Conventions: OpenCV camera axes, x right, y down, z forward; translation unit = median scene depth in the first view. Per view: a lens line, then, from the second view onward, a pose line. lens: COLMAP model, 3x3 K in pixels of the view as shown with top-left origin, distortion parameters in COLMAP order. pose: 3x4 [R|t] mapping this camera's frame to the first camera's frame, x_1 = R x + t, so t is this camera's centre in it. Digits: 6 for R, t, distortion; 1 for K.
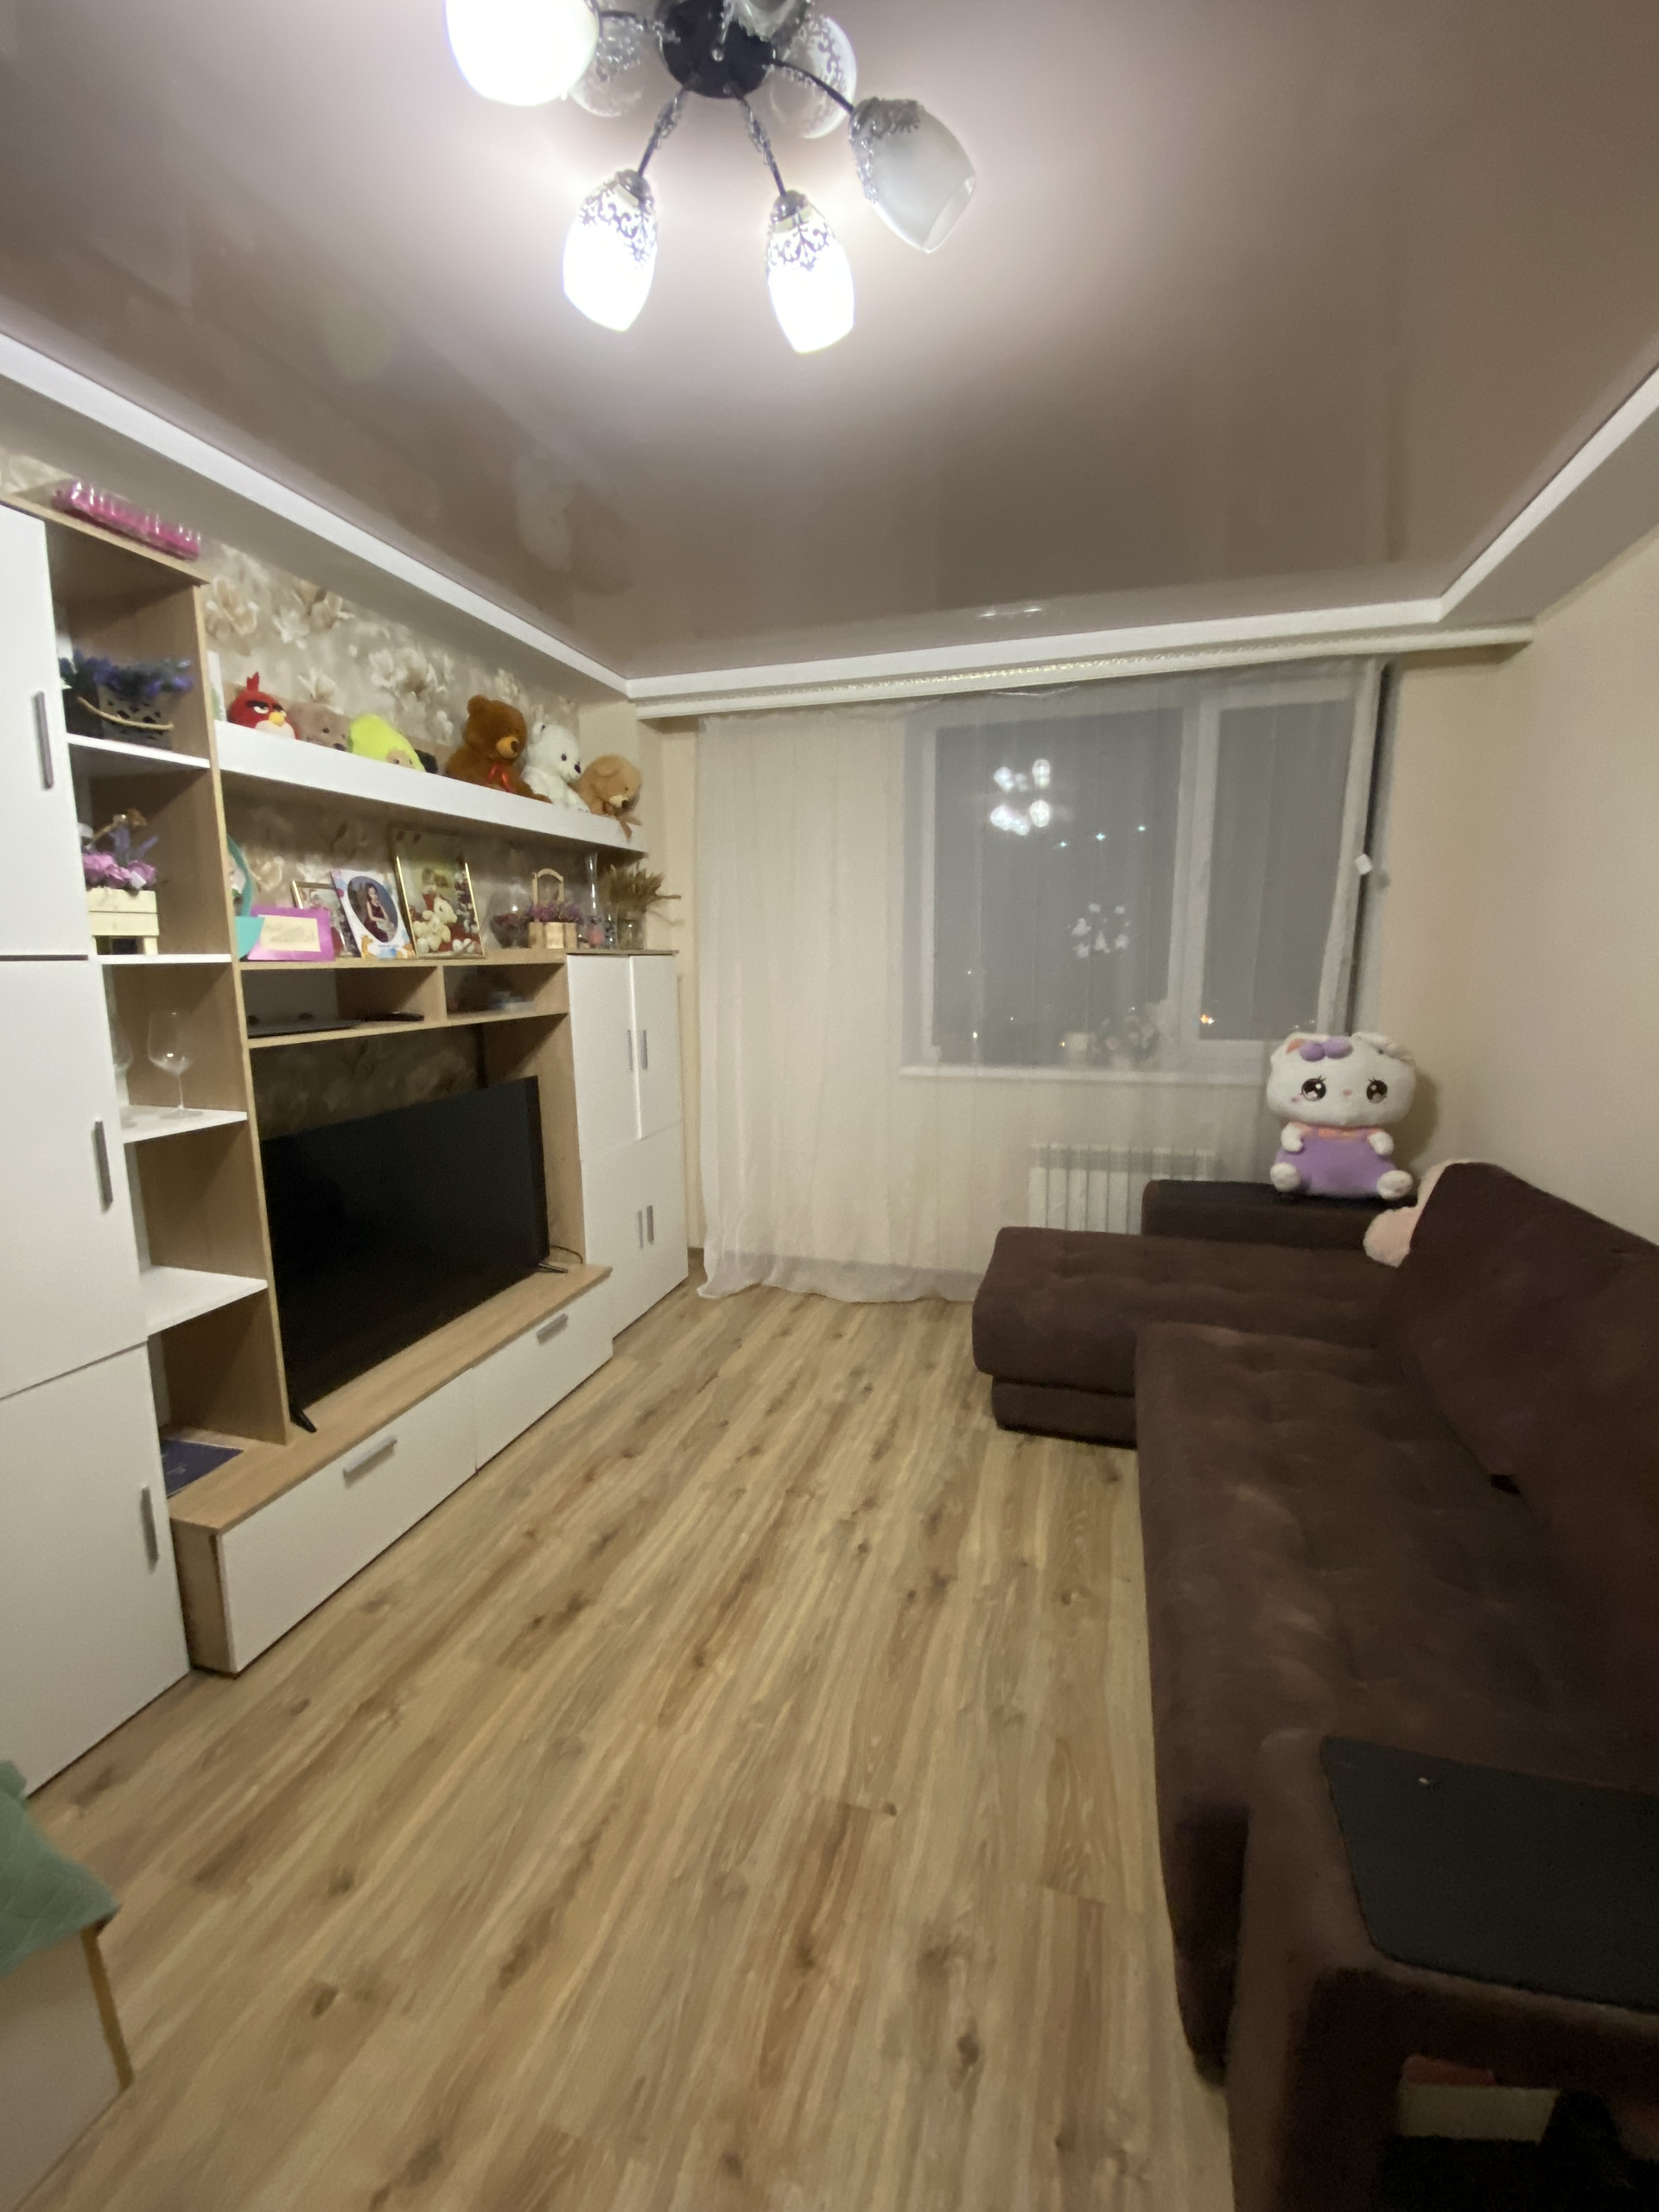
lens RADIAL K [[890.5, 0, 837.8], [0, 890.5, 1101.3], [0, 0, 1]] dist [0.012901, -0.018030]
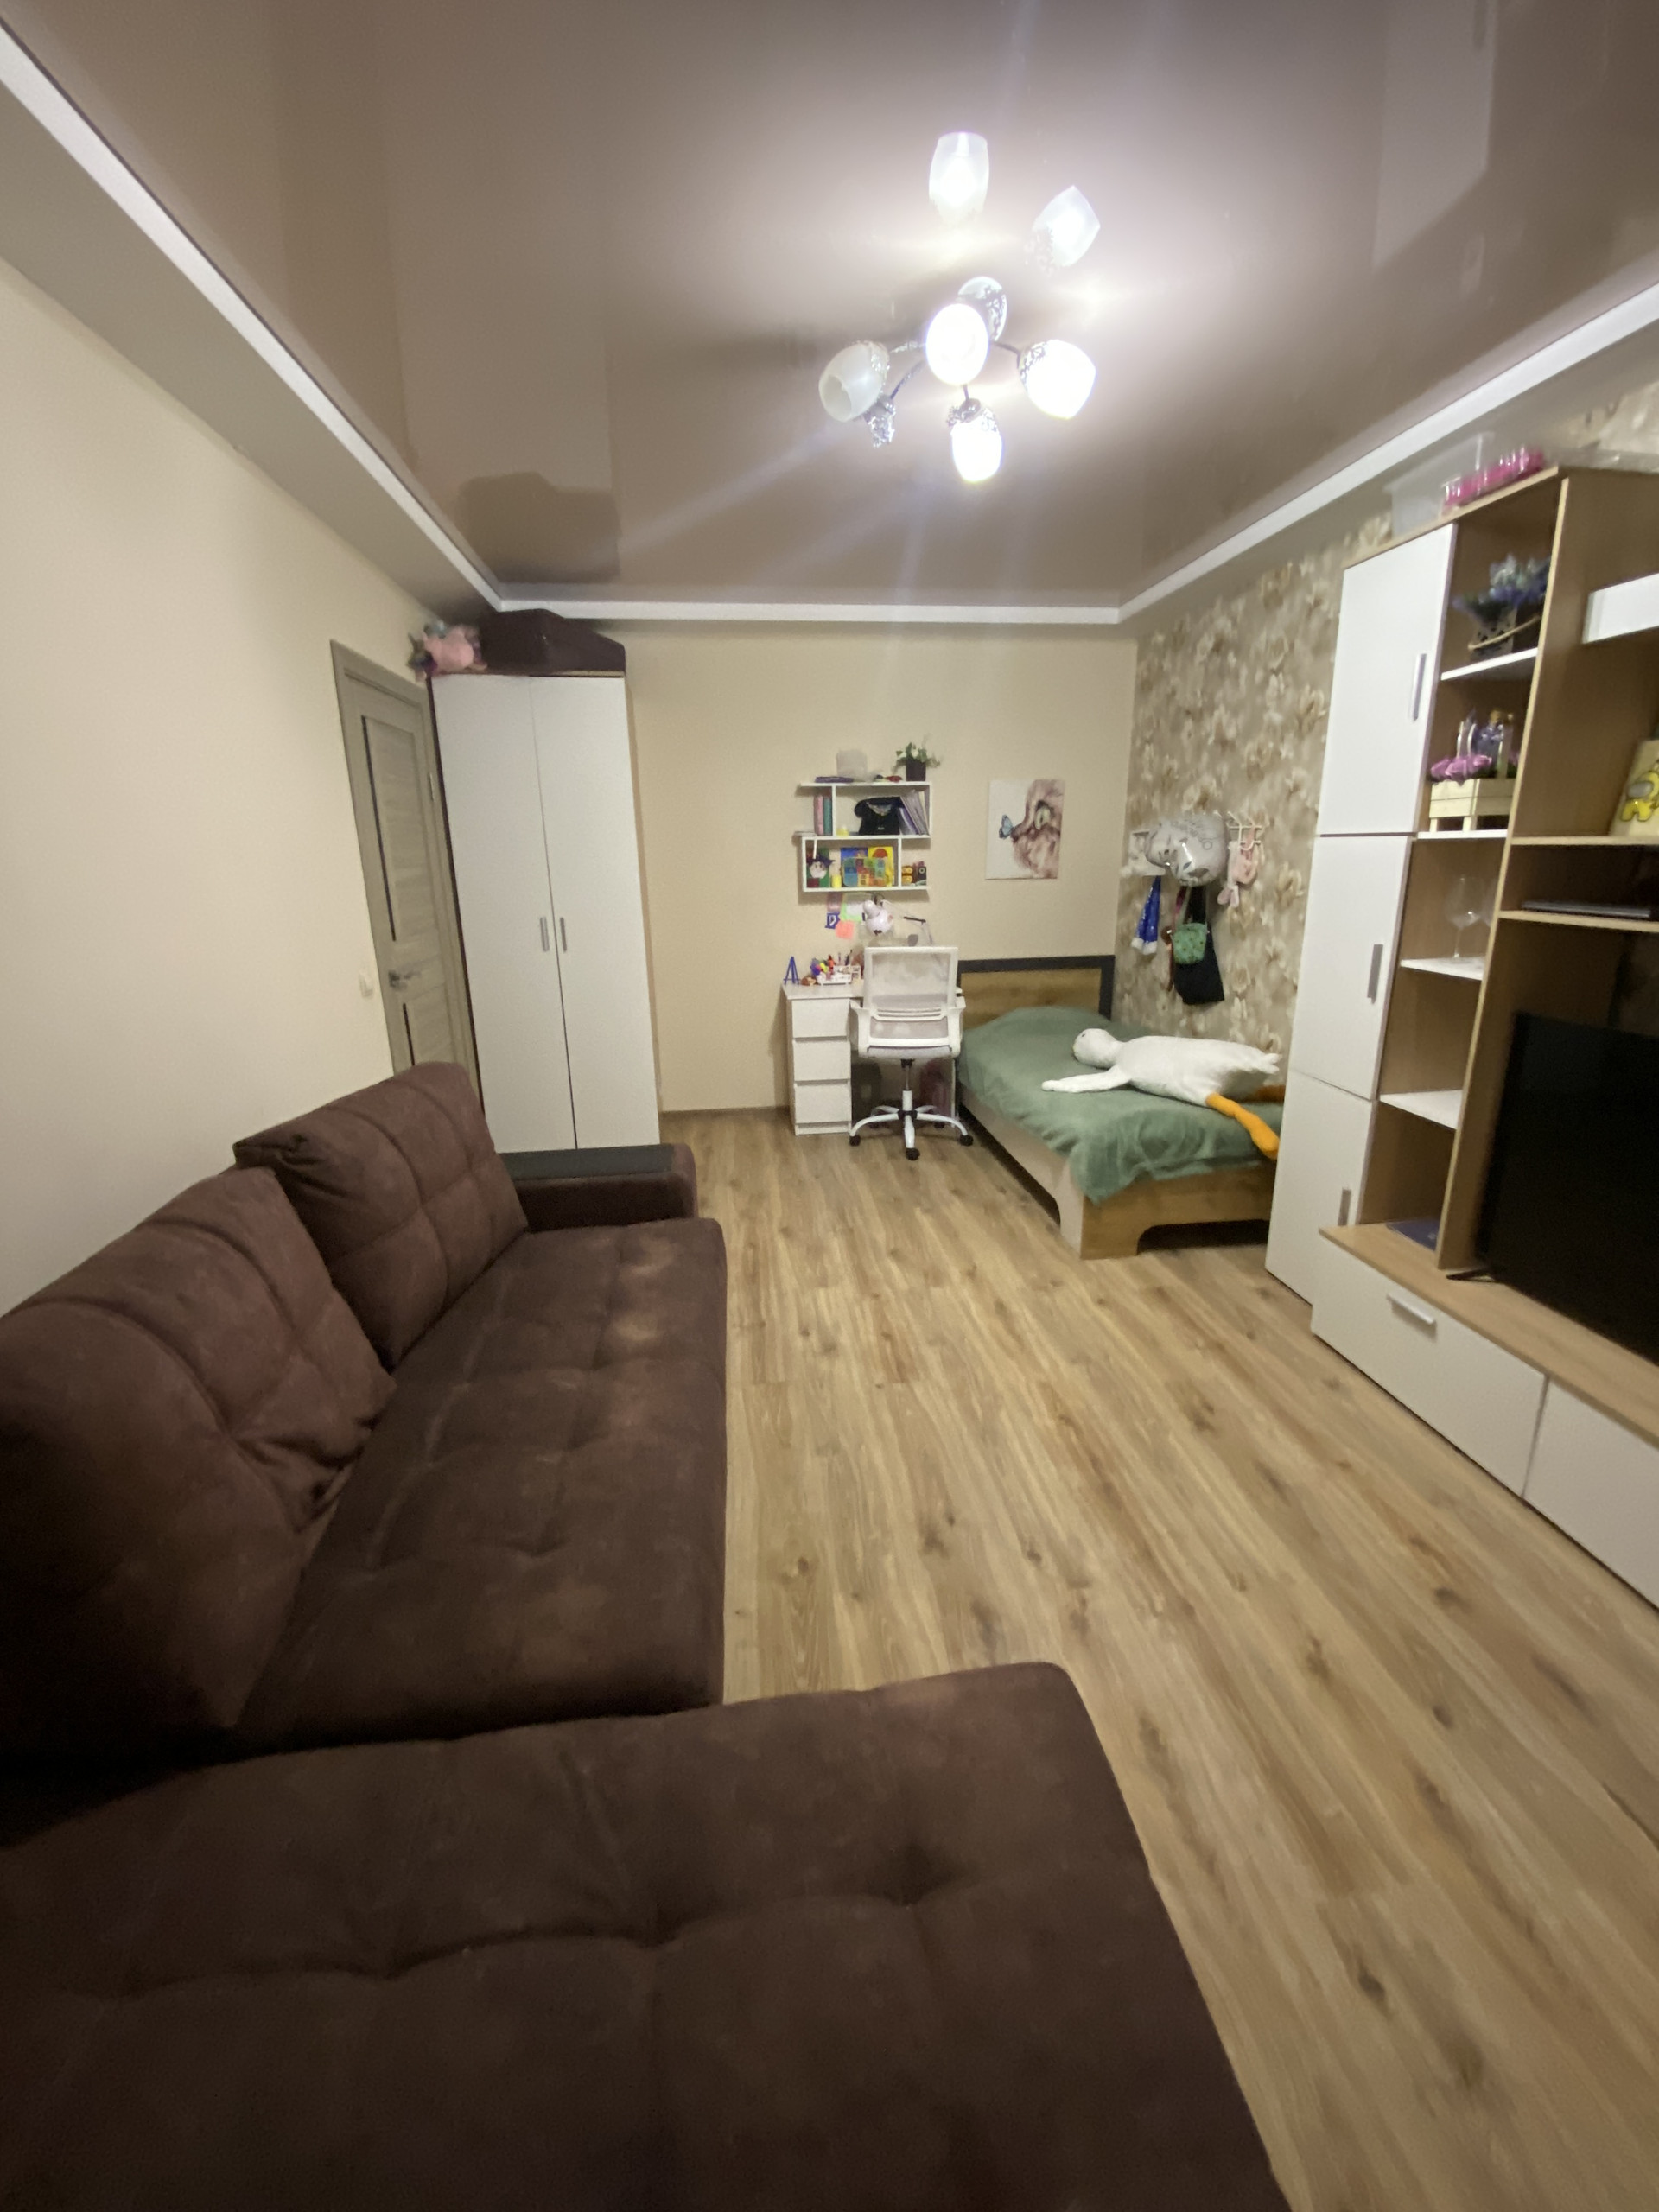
lens RADIAL K [[890.5, 0, 822.4], [0, 890.5, 1106.4], [0, 0, 1]] dist [0.012901, -0.018030]
pose [[-0.923987, 0.126981, -0.360726, 0.442354], [-0.039162, 0.906887, 0.419549, -0.226382], [0.380413, 0.401785, -0.832980, 1.378100]]
